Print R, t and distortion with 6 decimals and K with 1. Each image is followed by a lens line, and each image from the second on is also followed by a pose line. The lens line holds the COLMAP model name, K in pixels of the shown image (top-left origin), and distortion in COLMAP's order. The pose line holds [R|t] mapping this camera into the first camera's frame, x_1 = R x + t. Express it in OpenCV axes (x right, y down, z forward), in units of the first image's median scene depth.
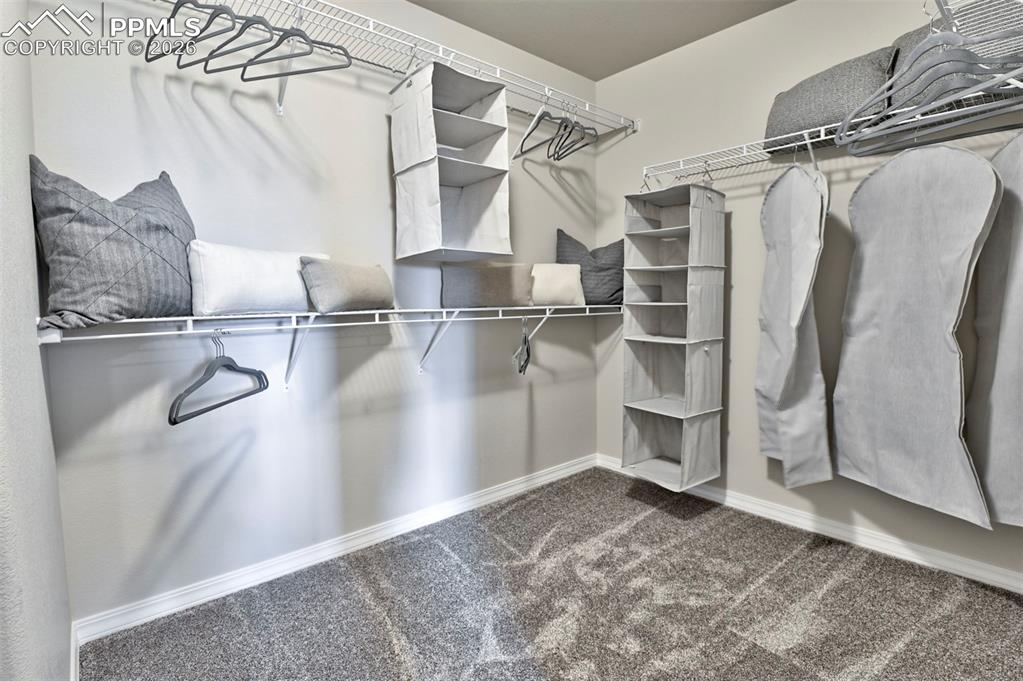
lens RADIAL K [[520.7, 0, 511.4], [0, 520.7, 339.4], [0, 0, 1]] dist [-0.002930, -0.000948]
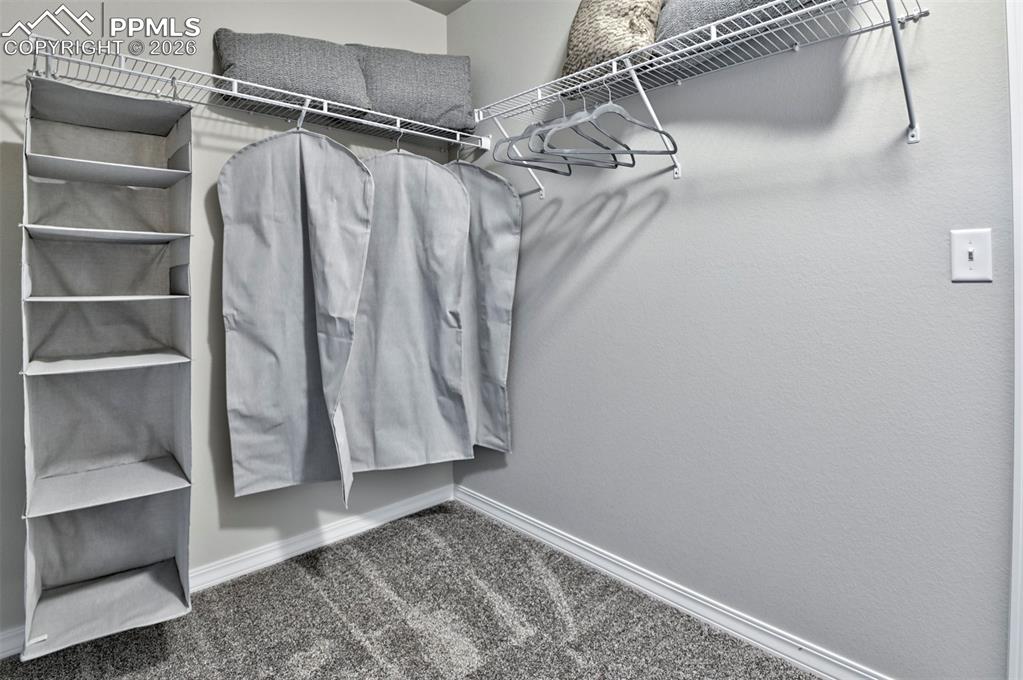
lens RADIAL K [[520.7, 0, 509.1], [0, 520.7, 286.8], [0, 0, 1]] dist [-0.002930, -0.000948]
pose [[-0.035696, 0.001519, 0.999362, -0.304529], [0.087686, 0.996147, 0.001618, -0.047881], [-0.995508, 0.087687, -0.035692, 0.670915]]
